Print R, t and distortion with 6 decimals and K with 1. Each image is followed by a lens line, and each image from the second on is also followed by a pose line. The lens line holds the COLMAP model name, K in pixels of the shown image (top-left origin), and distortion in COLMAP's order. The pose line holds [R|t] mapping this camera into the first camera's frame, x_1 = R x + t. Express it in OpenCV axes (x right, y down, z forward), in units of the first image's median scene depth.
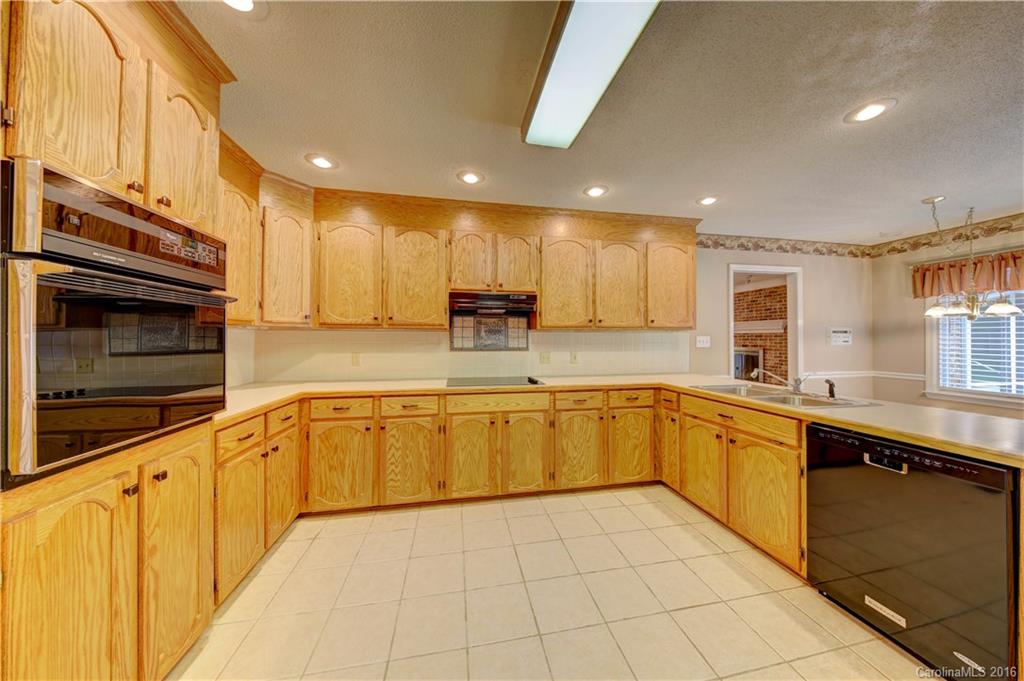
lens RADIAL K [[323.5, 0, 521.2], [0, 323.5, 337.5], [0, 0, 1]] dist [-0.000194, -0.004651]
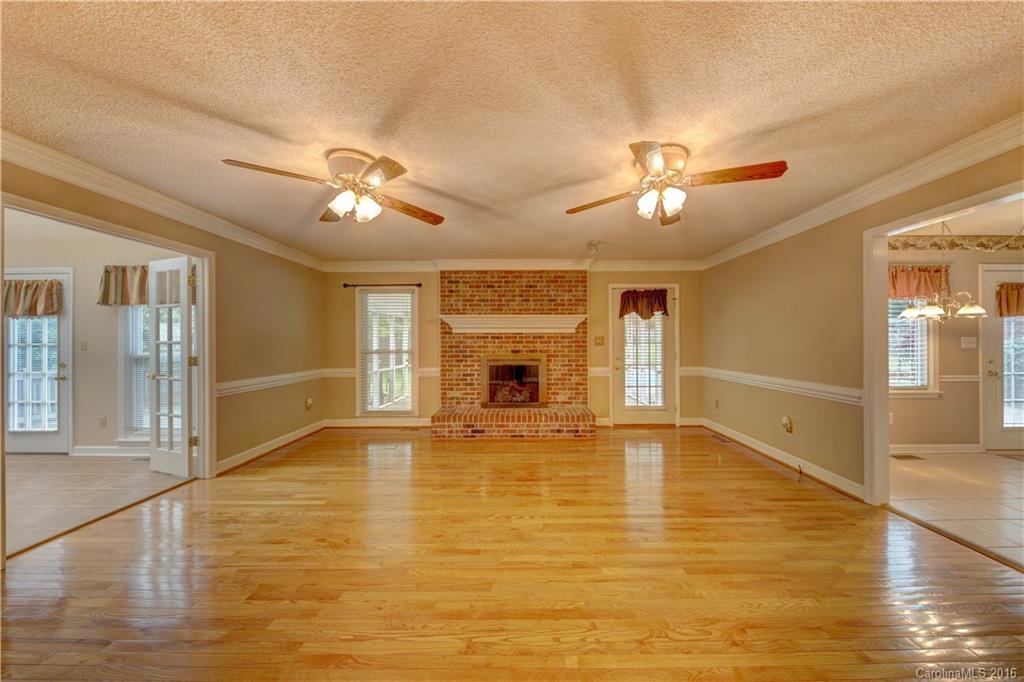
lens RADIAL K [[333.7, 0, 512.0], [0, 333.7, 341.0], [0, 0, 1]] dist [-0.000150, -0.000031]
pose [[0.200257, 0.004436, 0.979733, 0.043123], [-0.001227, 0.999990, -0.004277, 0.017835], [-0.979743, -0.000345, 0.200260, 2.274506]]
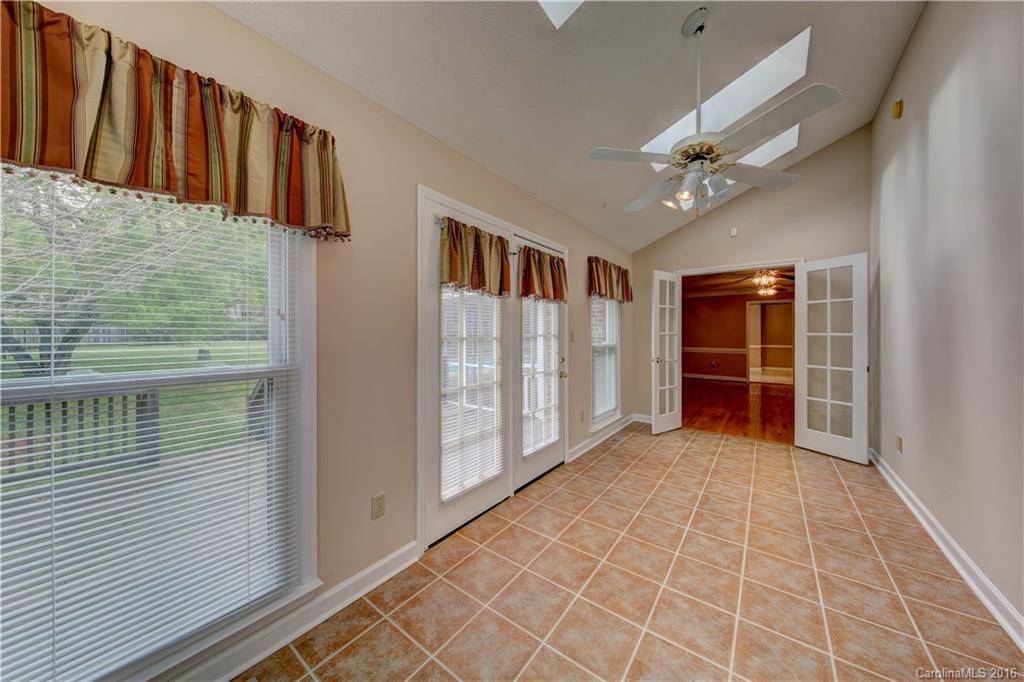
lens RADIAL K [[345.0, 0, 511.0], [0, 345.0, 326.2], [0, 0, 1]] dist [0.001249, 0.000067]
pose [[-0.657775, 0.002561, 0.753210, 0.227341], [-0.006851, 0.999933, -0.009383, 0.008956], [-0.753183, -0.011332, -0.657713, 5.309824]]
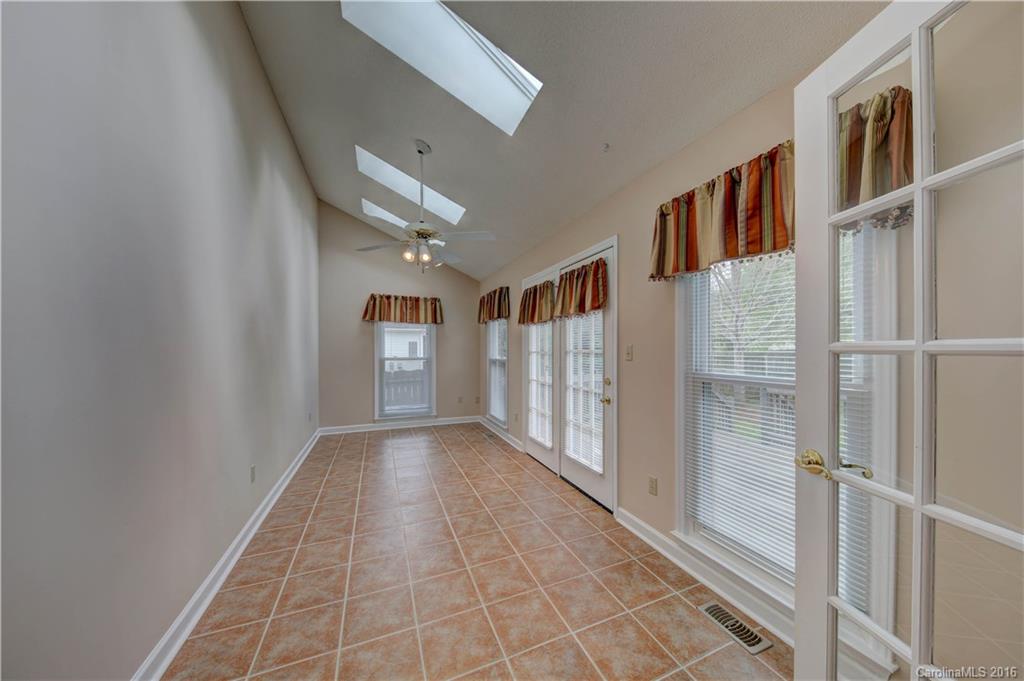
lens RADIAL K [[323.4, 0, 514.2], [0, 323.4, 352.6], [0, 0, 1]] dist [-0.000914, -0.000047]
pose [[0.982094, -0.000827, 0.188392, 0.591858], [-0.001431, 0.999929, 0.011849, 0.021379], [-0.188388, -0.011907, 0.982022, 3.525291]]
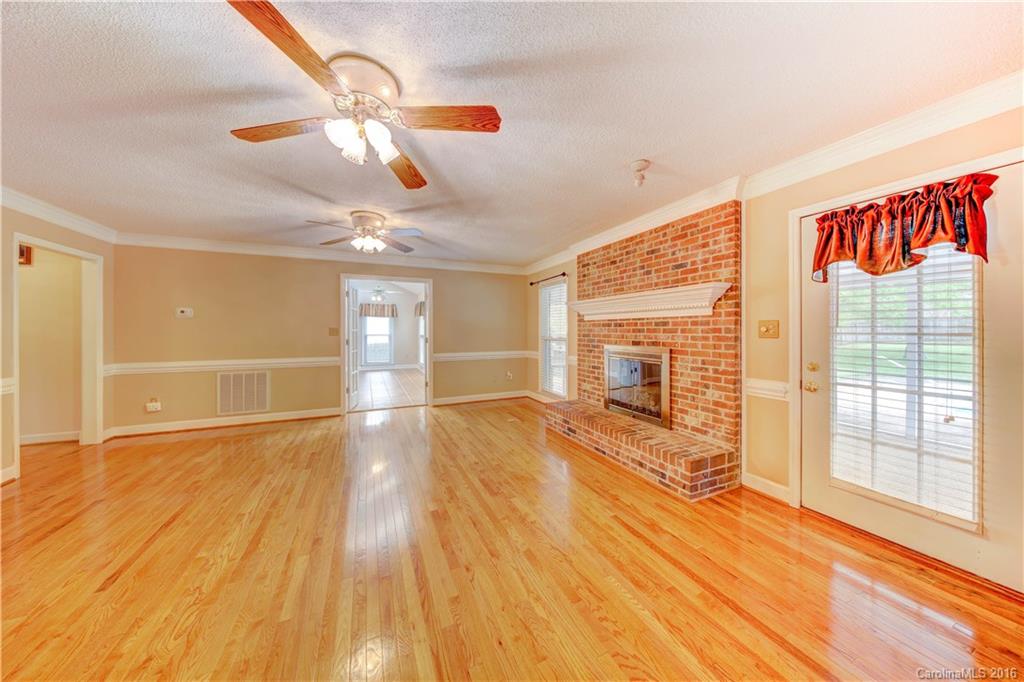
lens RADIAL K [[323.7, 0, 521.7], [0, 323.7, 330.2], [0, 0, 1]] dist [0.000169, -0.000011]
pose [[0.971001, 0.001641, 0.239071, 1.046561], [-0.002531, 0.999991, 0.003417, 0.011160], [-0.239063, -0.003923, 0.970996, 1.455649]]
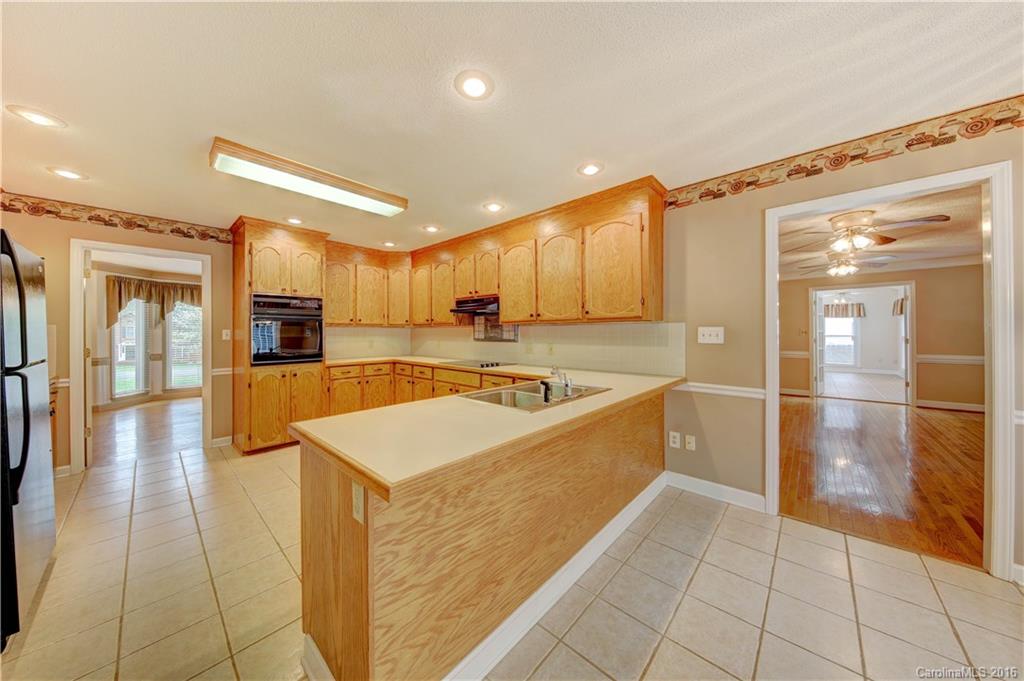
lens RADIAL K [[335.0, 0, 514.1], [0, 335.0, 333.3], [0, 0, 1]] dist [-0.007436, -0.000029]
pose [[0.594506, 0.000421, -0.804091, 1.164477], [0.007980, 0.999948, 0.006423, 0.000992], [0.804052, -0.010235, 0.594471, 0.306573]]
